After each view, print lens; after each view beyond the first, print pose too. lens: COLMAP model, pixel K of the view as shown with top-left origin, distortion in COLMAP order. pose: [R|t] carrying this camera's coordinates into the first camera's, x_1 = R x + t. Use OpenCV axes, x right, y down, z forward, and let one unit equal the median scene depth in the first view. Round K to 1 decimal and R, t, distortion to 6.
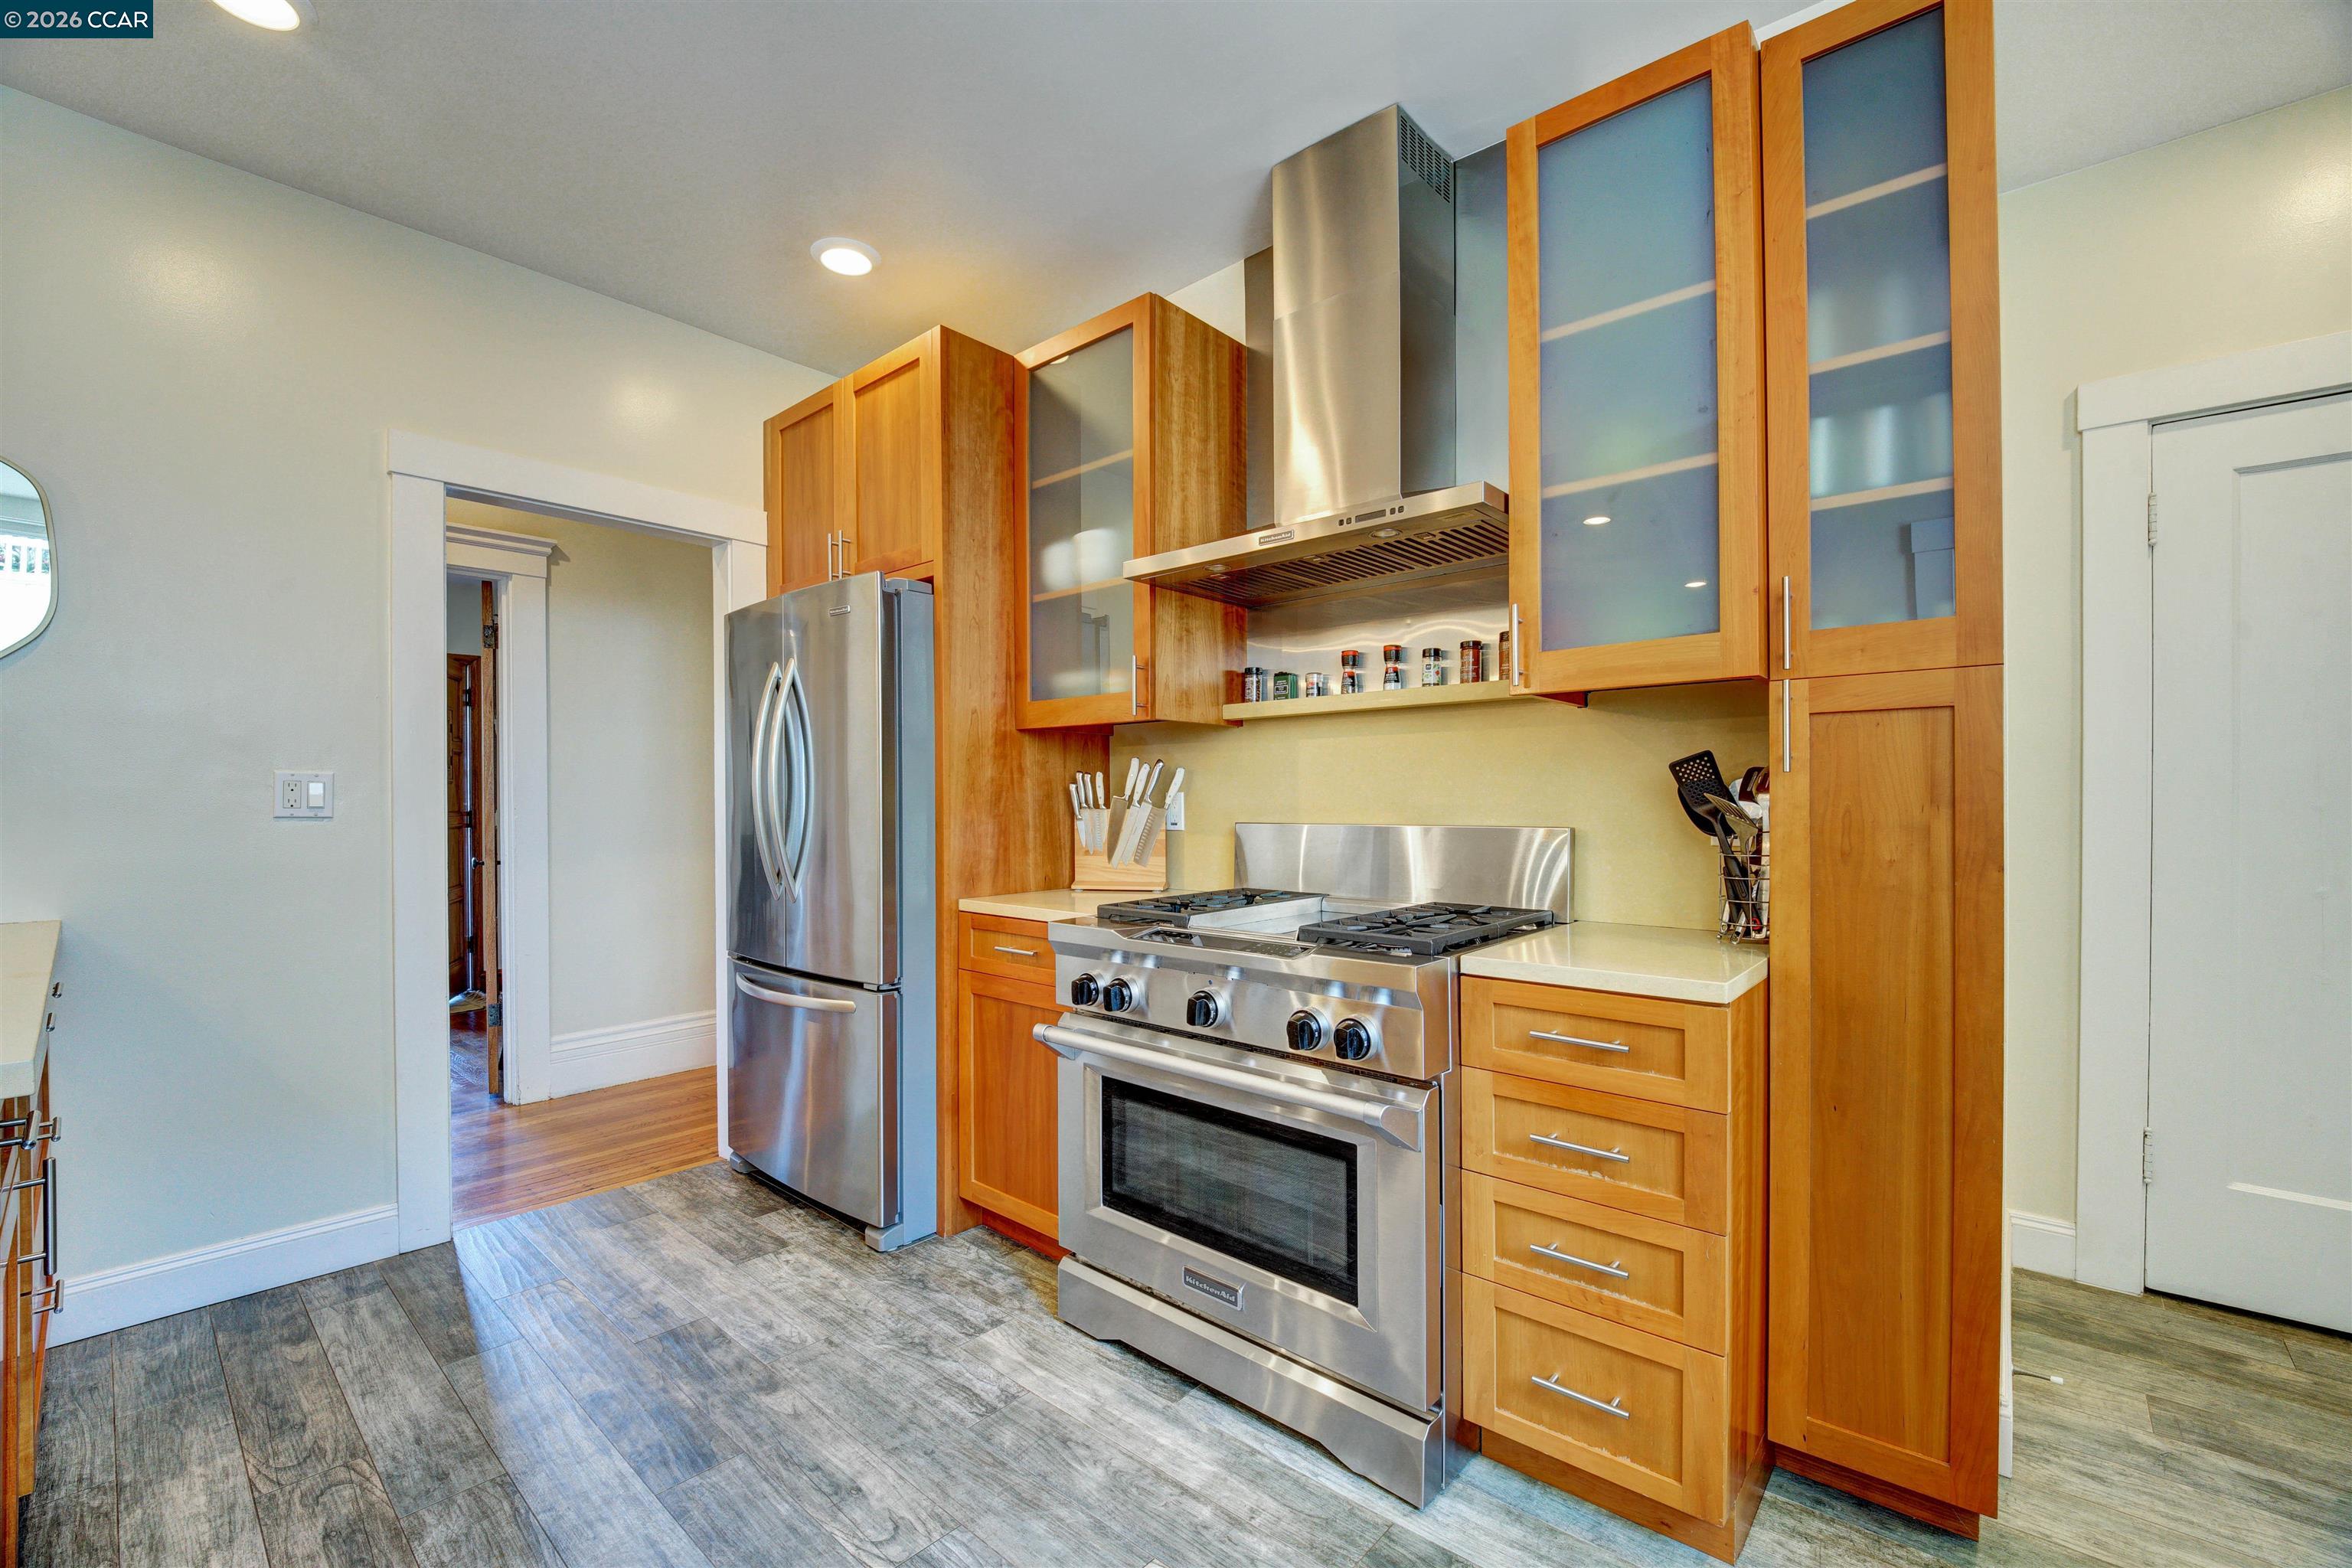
lens RADIAL K [[997.0, 0, 1178.7], [0, 997.0, 801.7], [0, 0, 1]] dist [0.038755, -0.025091]
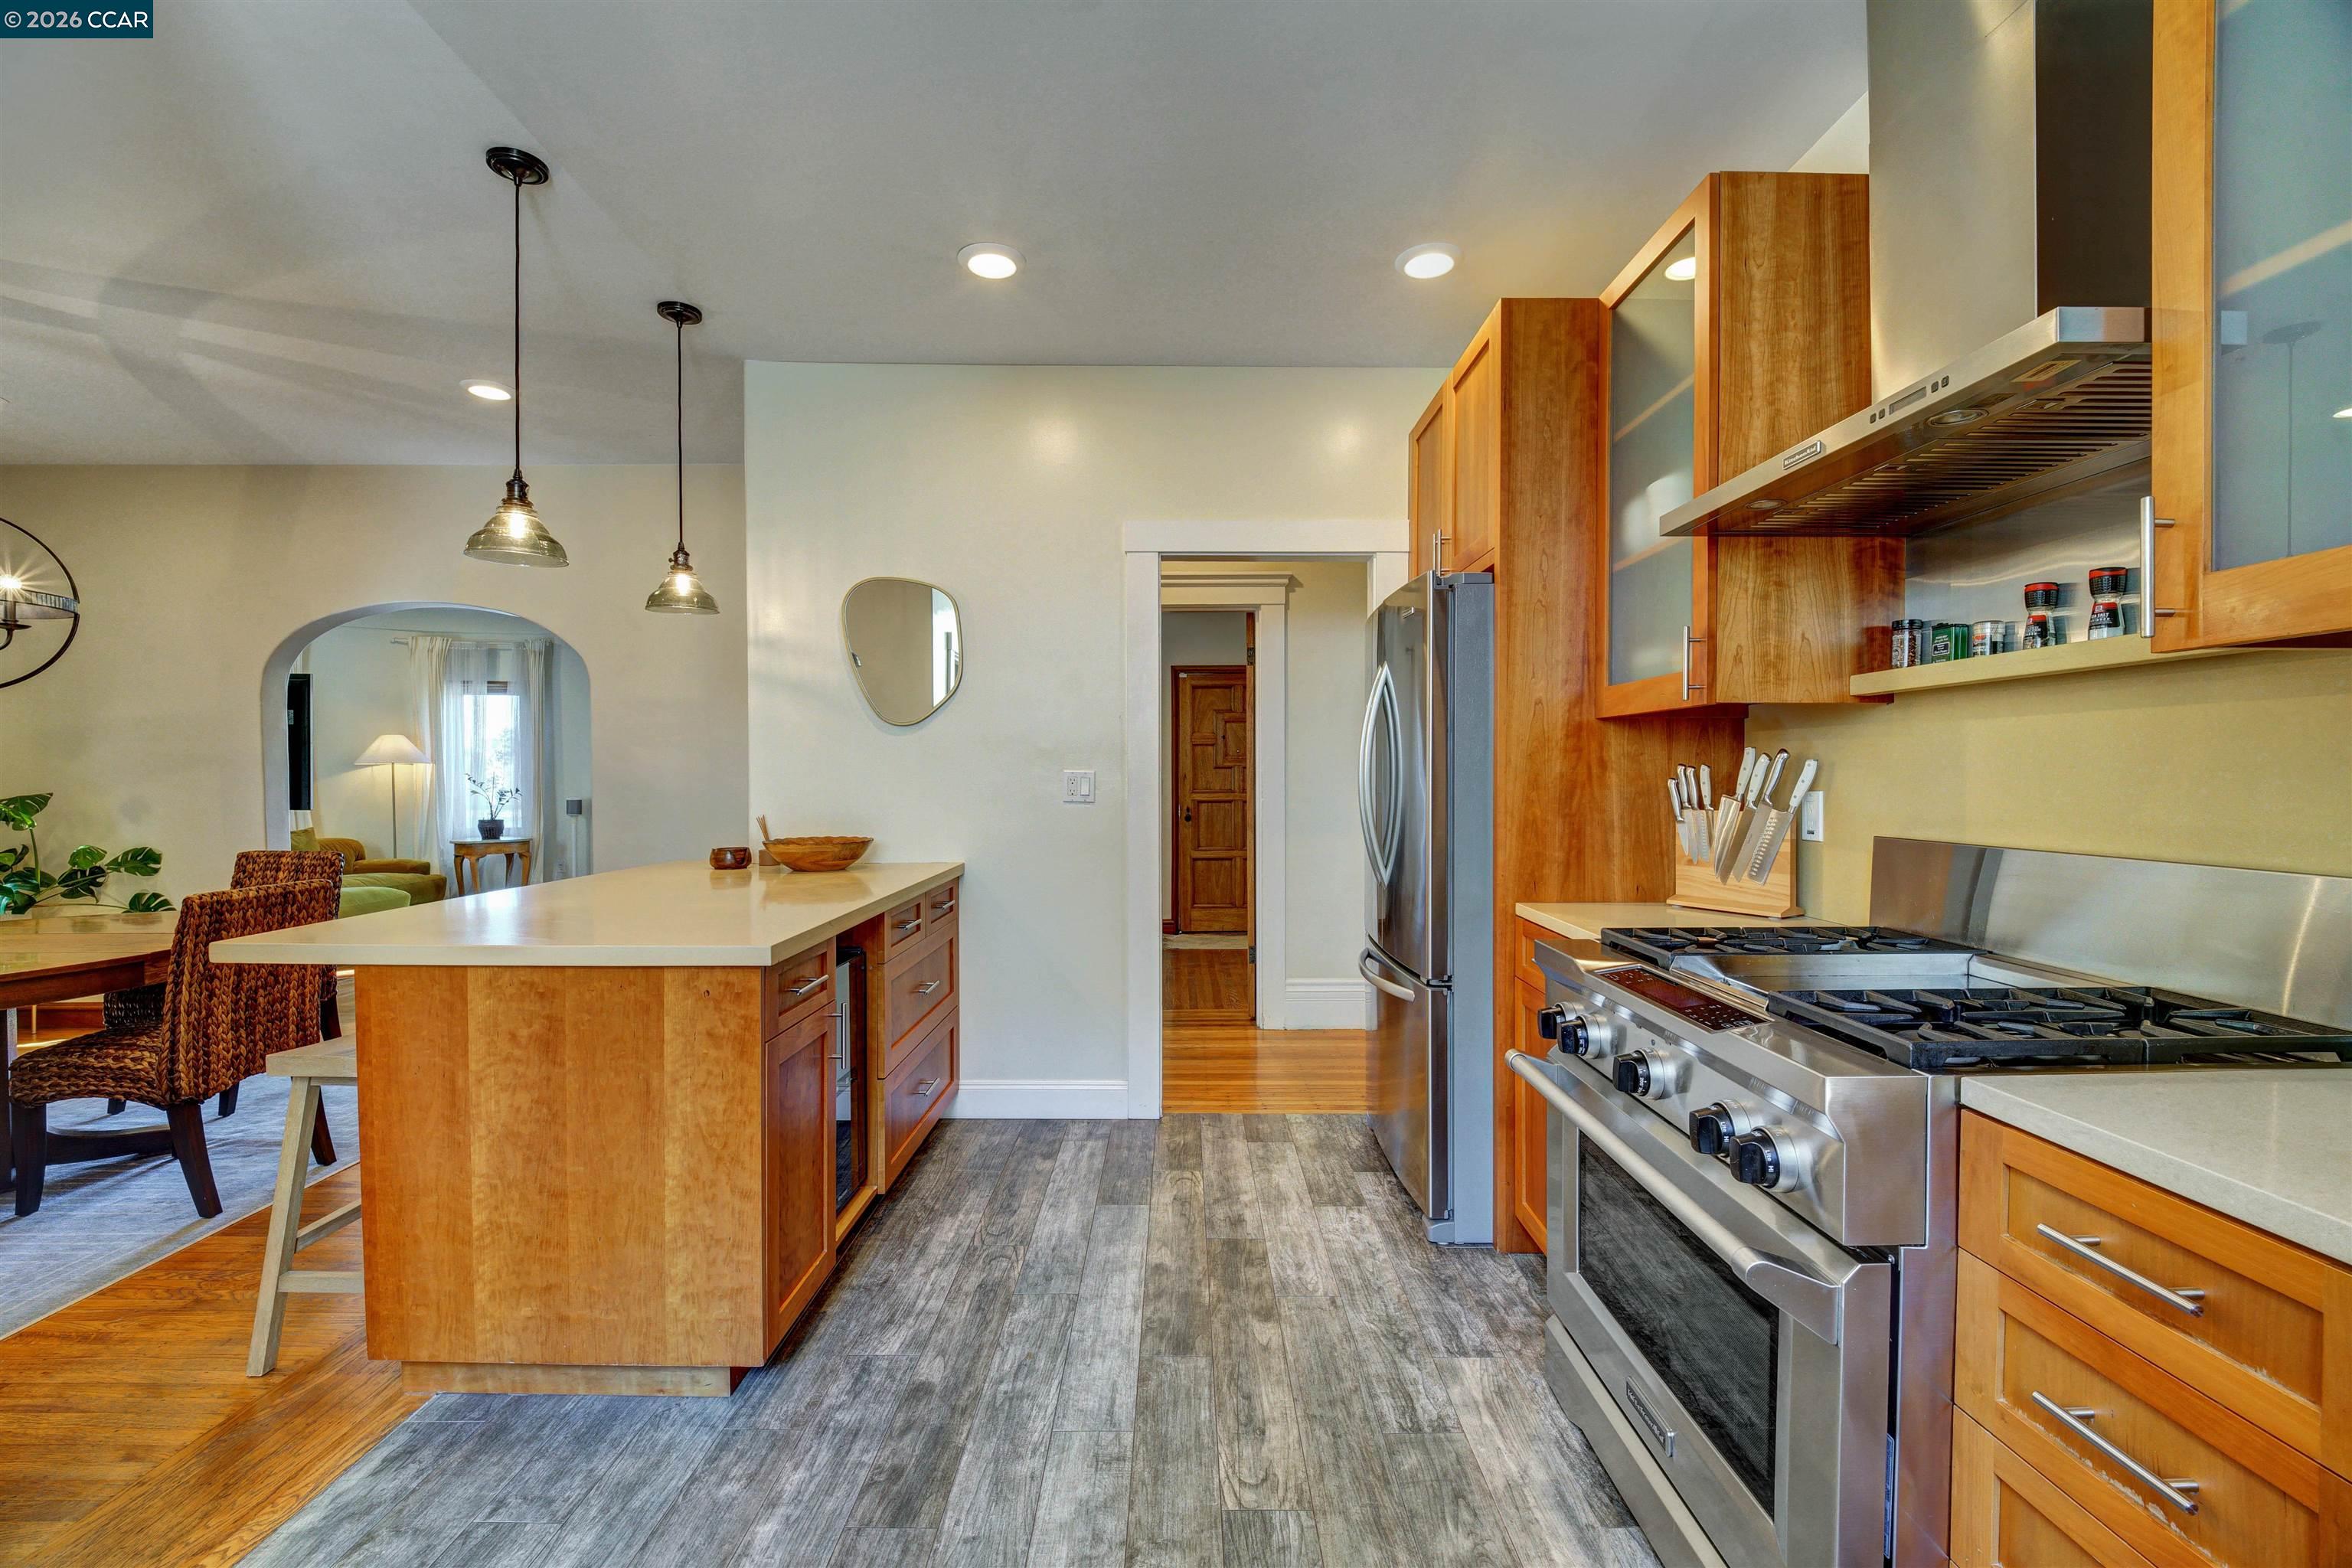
lens RADIAL K [[995.3, 0, 1160.5], [0, 995.3, 792.2], [0, 0, 1]] dist [0.014083, -0.018018]
pose [[0.663445, 0.014425, -0.748086, 0.274316], [-0.000387, 0.999821, 0.018936, -0.026074], [0.748225, -0.012273, 0.663332, 0.133162]]
